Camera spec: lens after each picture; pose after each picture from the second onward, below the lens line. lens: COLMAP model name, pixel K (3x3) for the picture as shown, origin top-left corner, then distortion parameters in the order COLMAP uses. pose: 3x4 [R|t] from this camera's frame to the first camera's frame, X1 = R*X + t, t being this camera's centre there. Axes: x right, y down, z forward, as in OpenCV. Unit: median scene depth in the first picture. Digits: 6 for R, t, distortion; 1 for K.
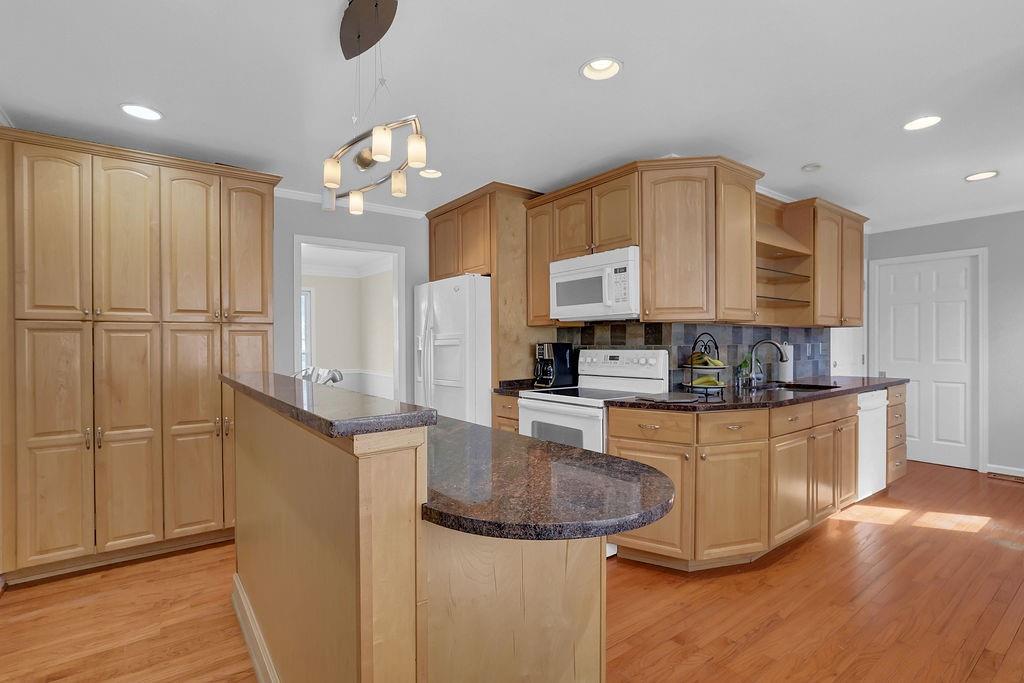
lens RADIAL K [[498.1, 0, 524.1], [0, 498.1, 345.4], [0, 0, 1]] dist [-0.001256, 0.013021]
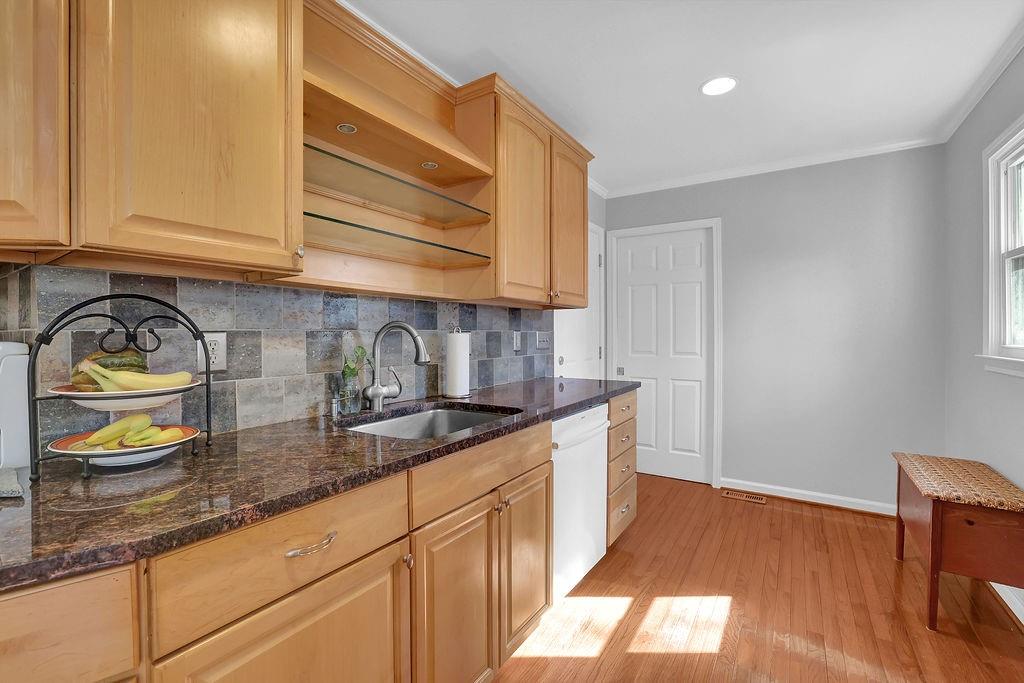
lens RADIAL K [[451.5, 0, 508.8], [0, 451.5, 329.8], [0, 0, 1]] dist [-0.049731, 0.023487]
pose [[0.947012, 0.008032, 0.321099, 0.446893], [-0.003694, 0.999894, -0.014116, 0.003188], [-0.321178, 0.012181, 0.946940, 0.525183]]
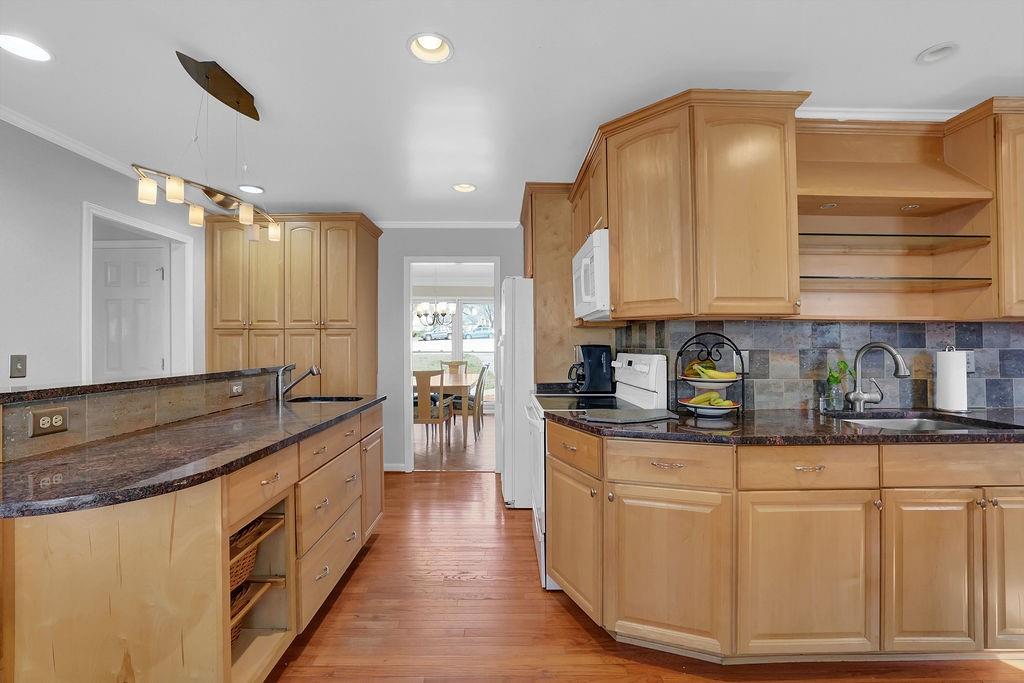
lens RADIAL K [[459.1, 0, 512.0], [0, 459.1, 341.5], [0, 0, 1]] dist [-0.003032, -0.000024]
pose [[0.810775, 0.002115, -0.585354, 0.450568], [-0.008363, 0.999933, -0.007970, -0.003702], [0.585298, 0.011357, 0.810739, 0.240648]]
